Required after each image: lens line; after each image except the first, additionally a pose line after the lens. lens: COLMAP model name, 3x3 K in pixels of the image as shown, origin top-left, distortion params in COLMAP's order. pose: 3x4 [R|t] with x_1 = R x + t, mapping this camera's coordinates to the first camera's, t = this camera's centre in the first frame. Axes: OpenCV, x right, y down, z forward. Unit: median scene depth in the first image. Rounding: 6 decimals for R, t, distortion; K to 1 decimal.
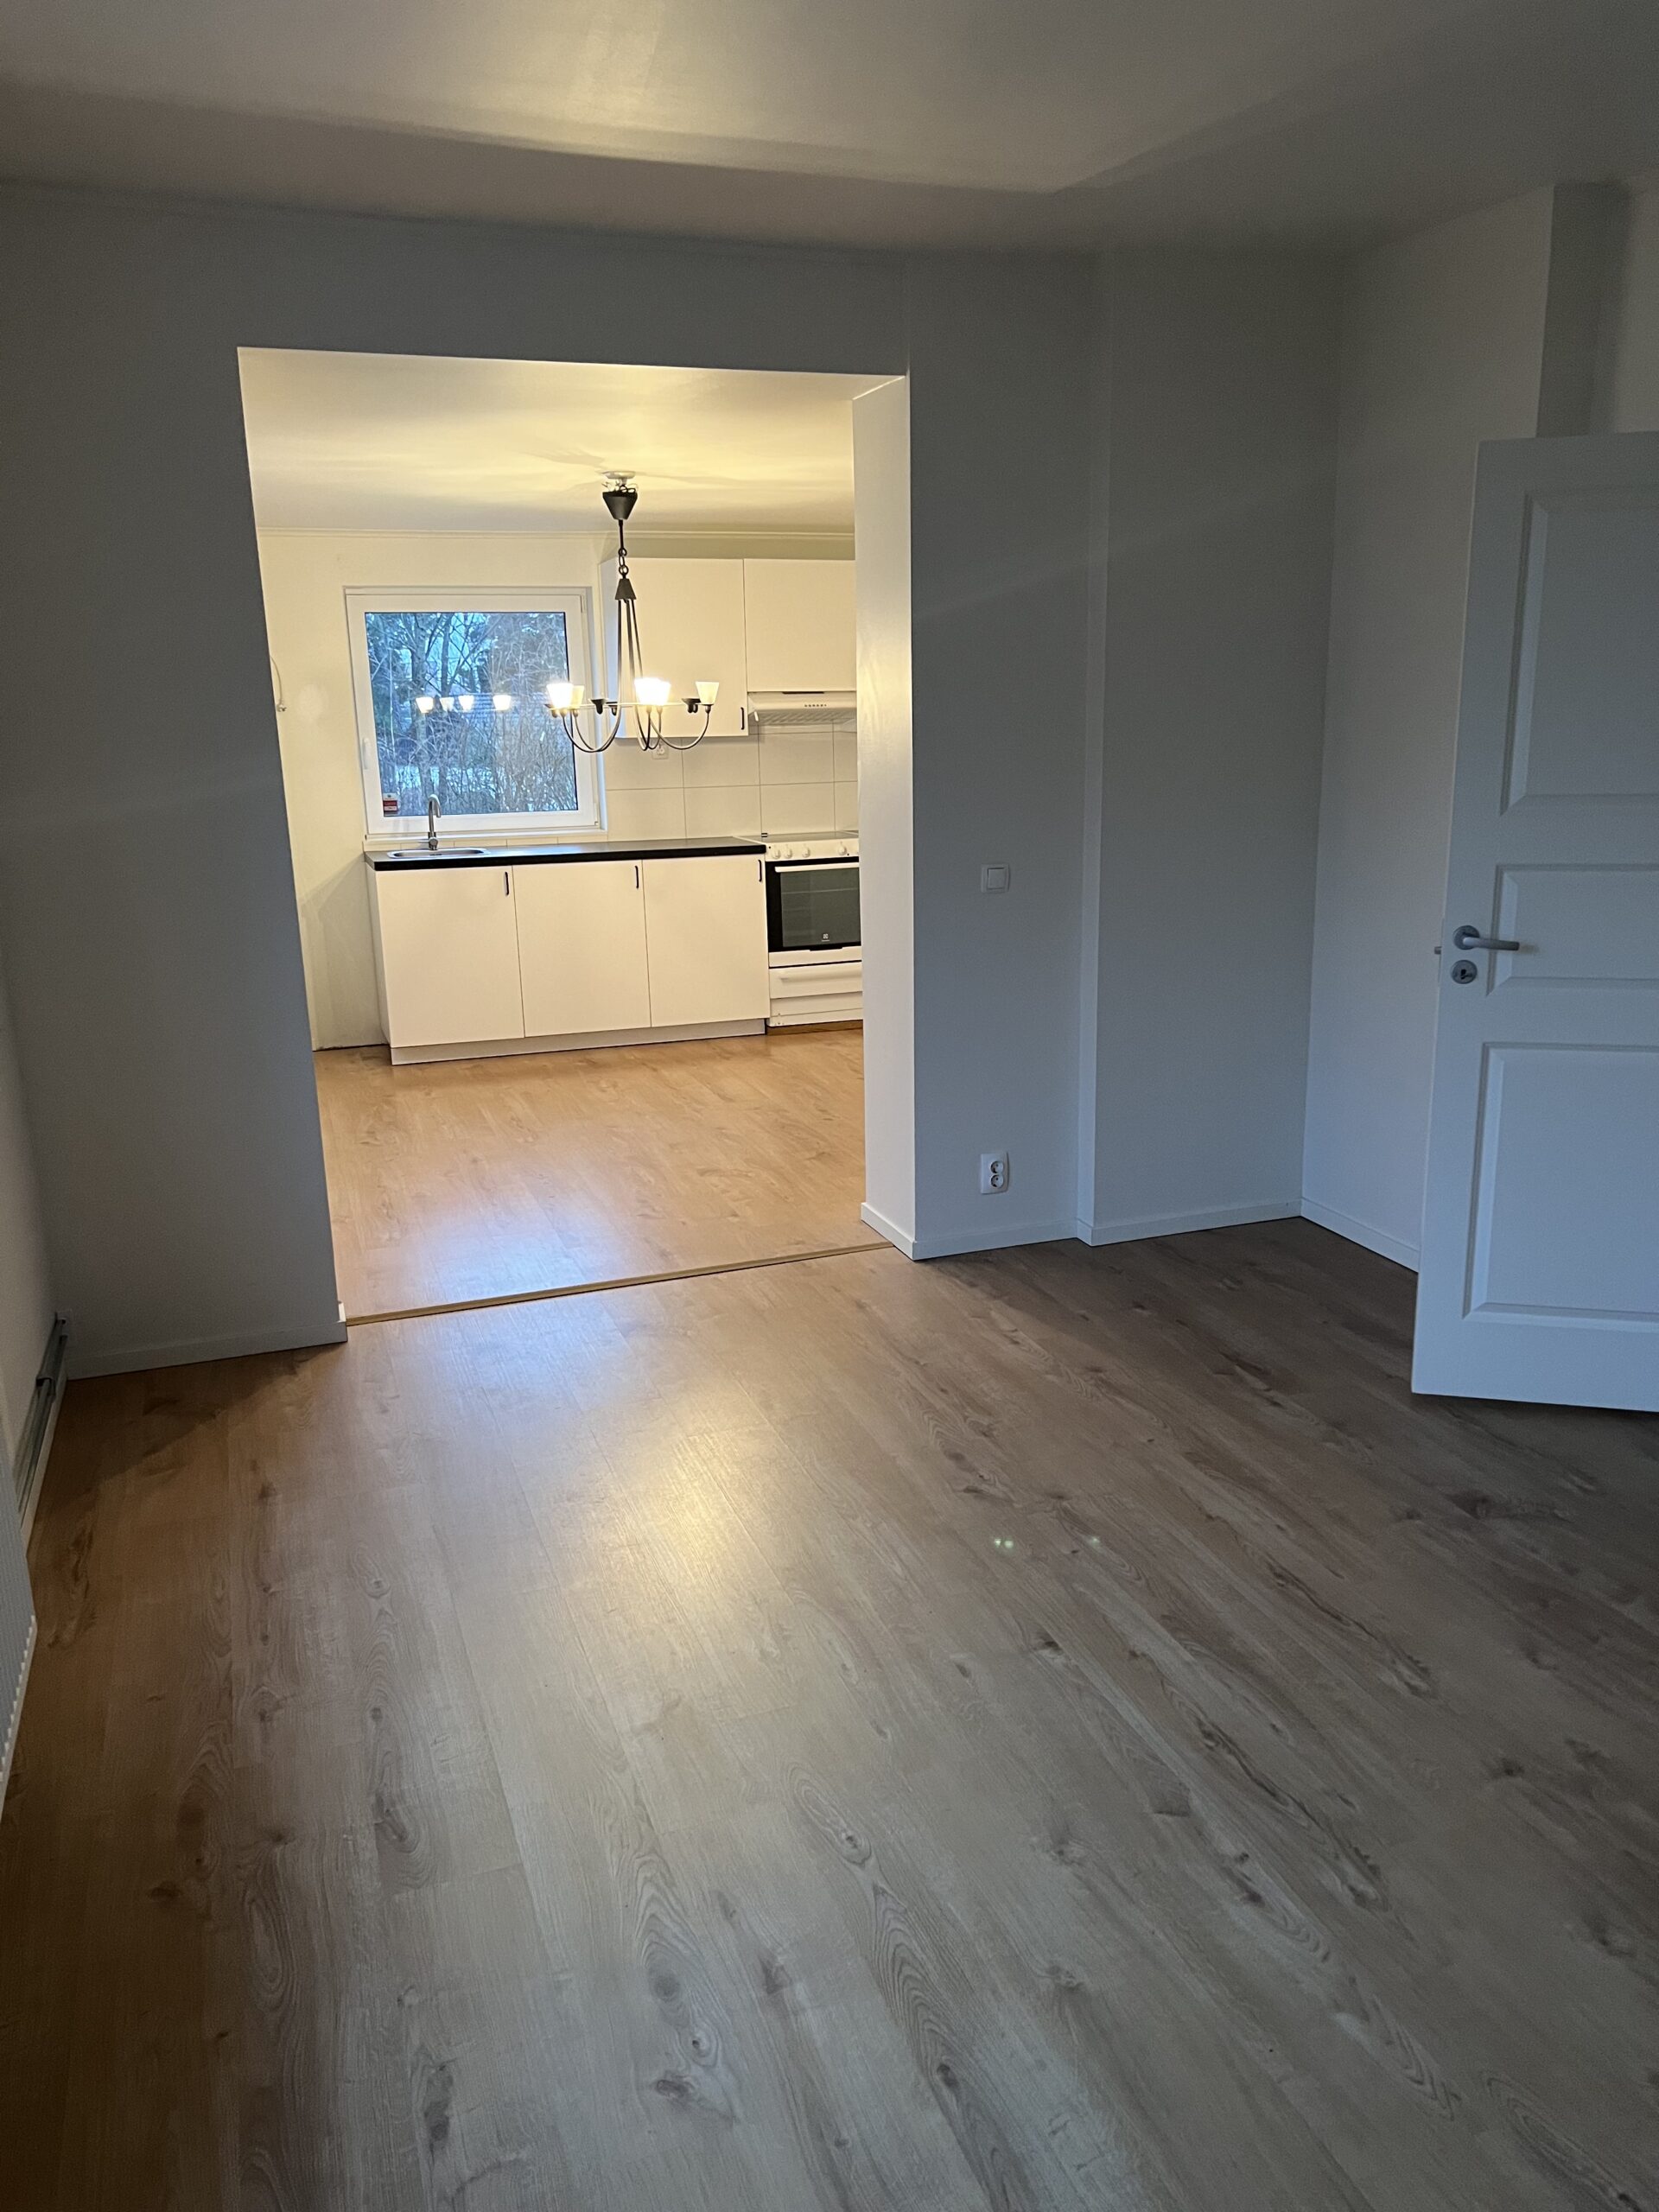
lens RADIAL K [[1655.2, 0, 829.5], [0, 1655.2, 1106.0], [0, 0, 1]] dist [0.089491, -0.000979]
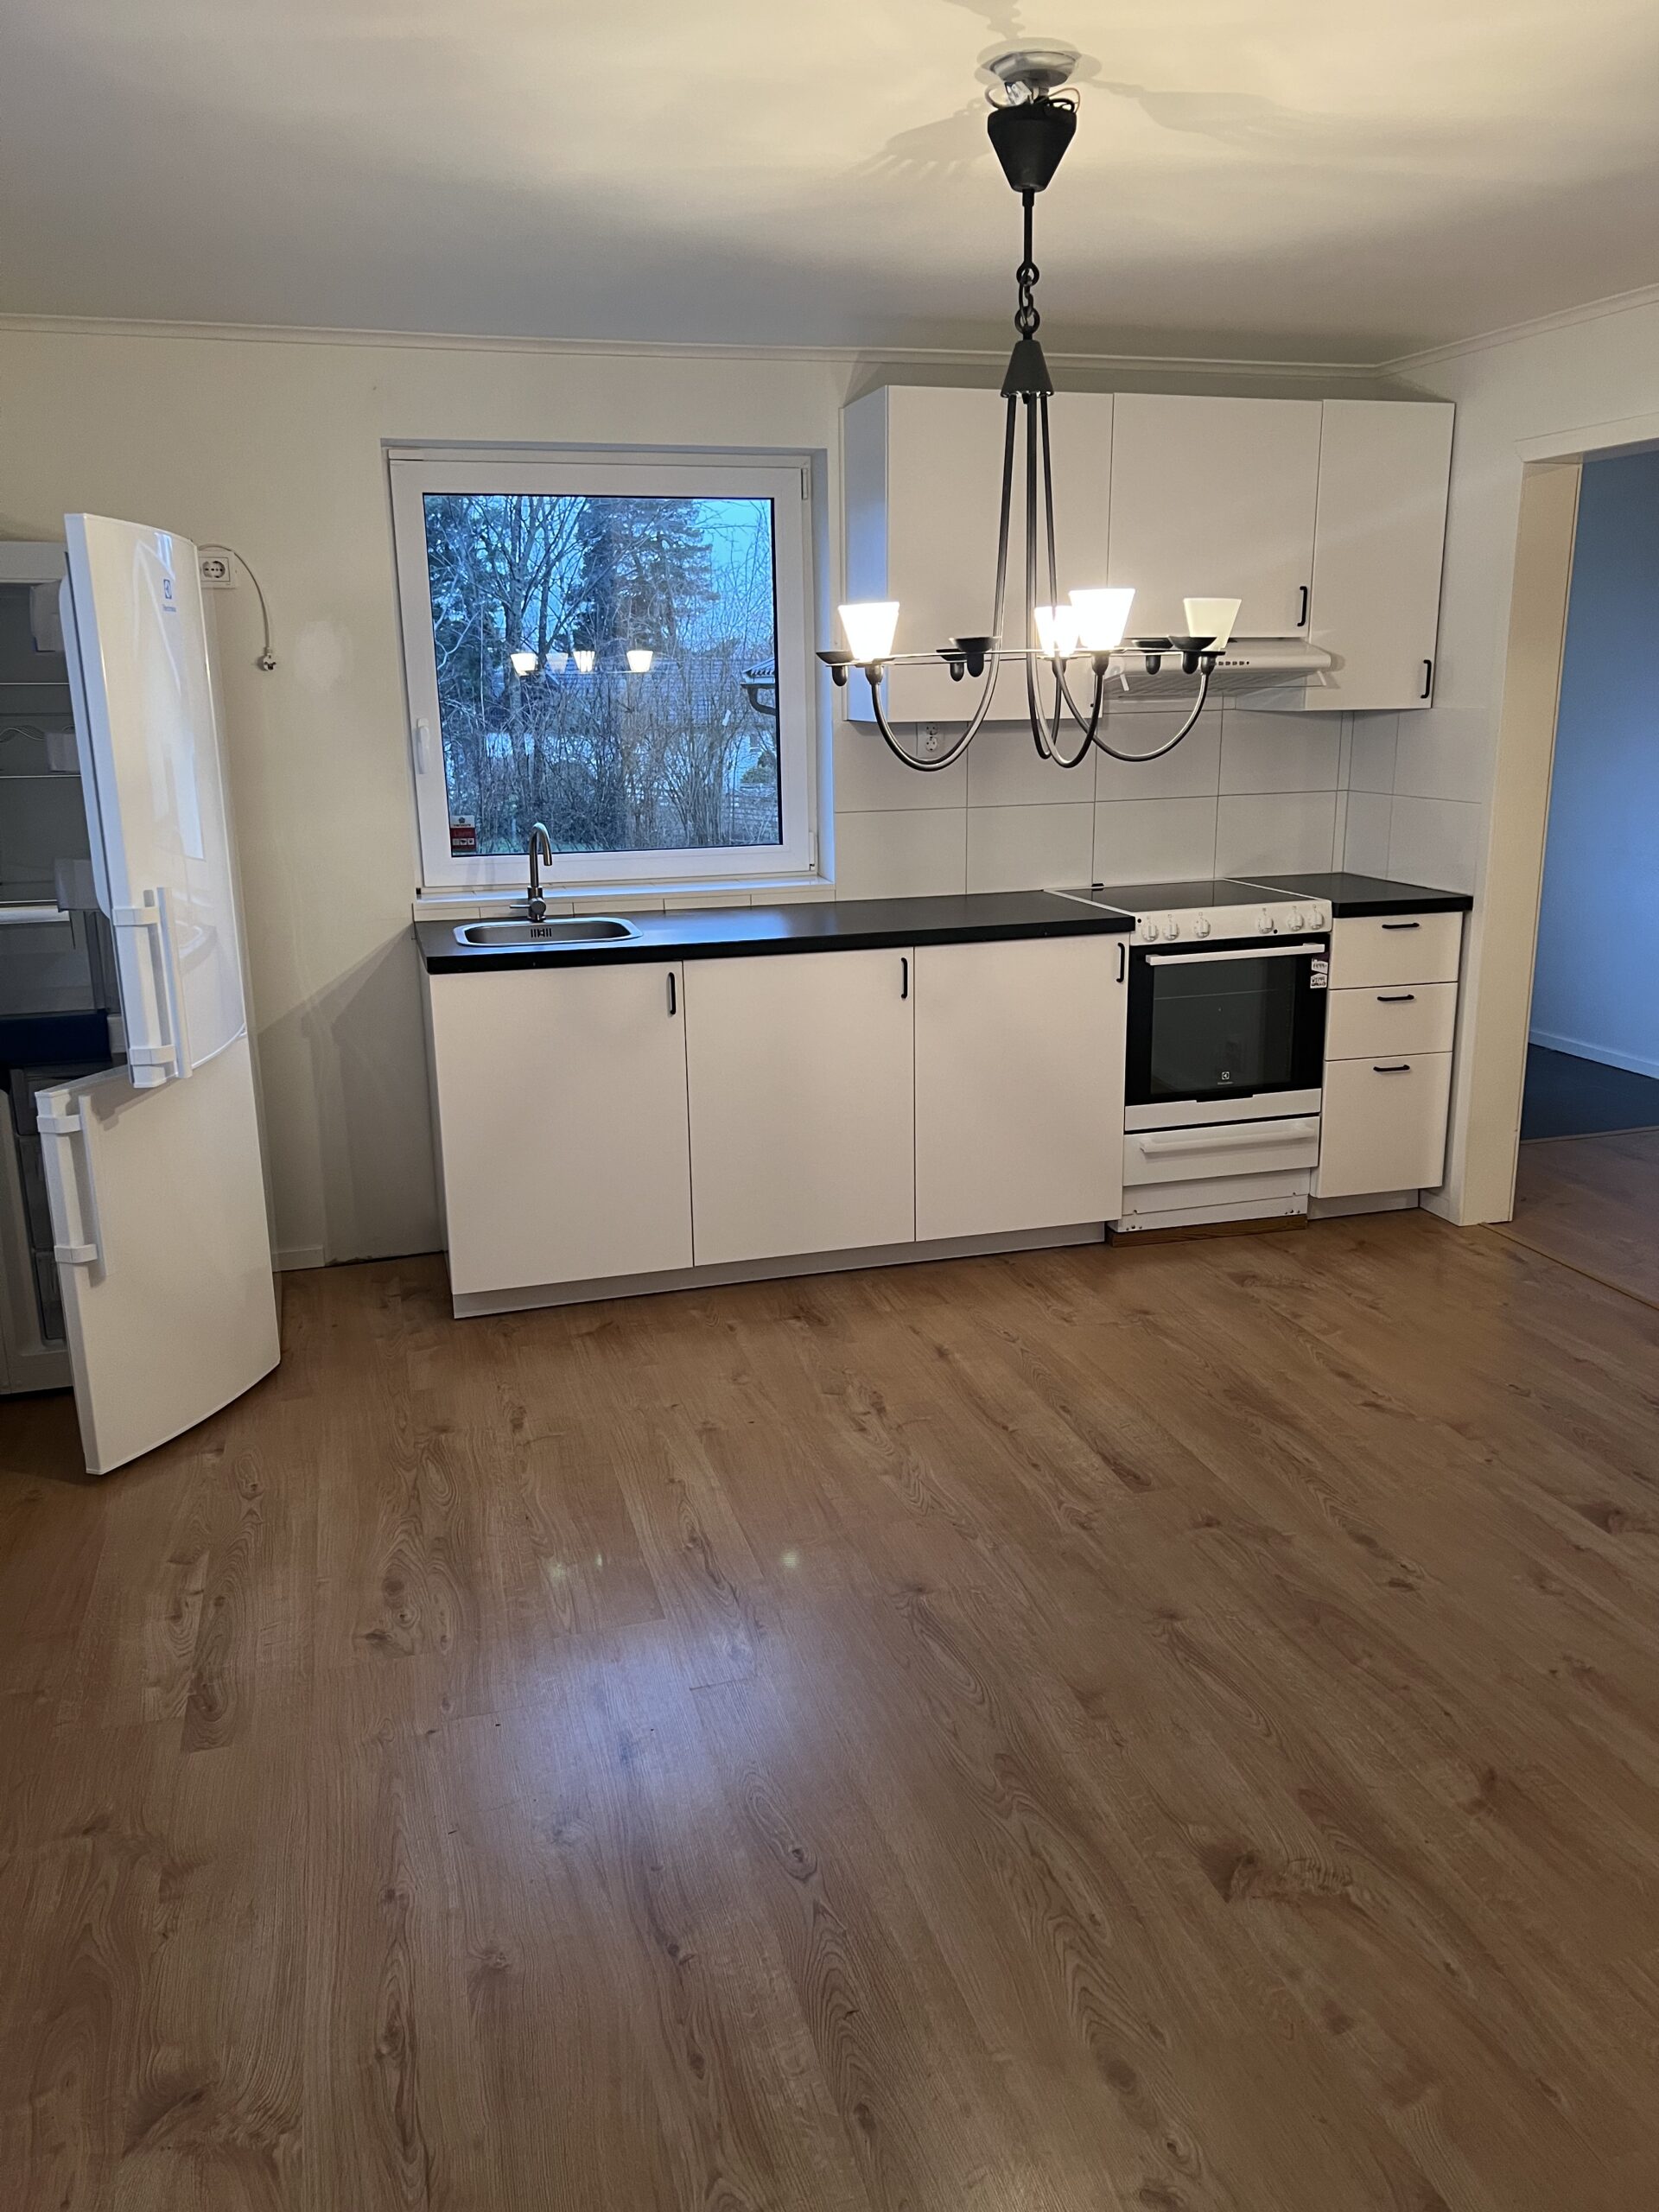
lens RADIAL K [[1680.1, 0, 822.6], [0, 1680.1, 1075.0], [0, 0, 1]] dist [0.077999, -0.001637]
pose [[0.998315, 0.019112, -0.054792, -0.108584], [-0.019181, 0.999816, -0.000736, -0.101986], [0.054768, 0.001786, 0.998498, 0.435748]]
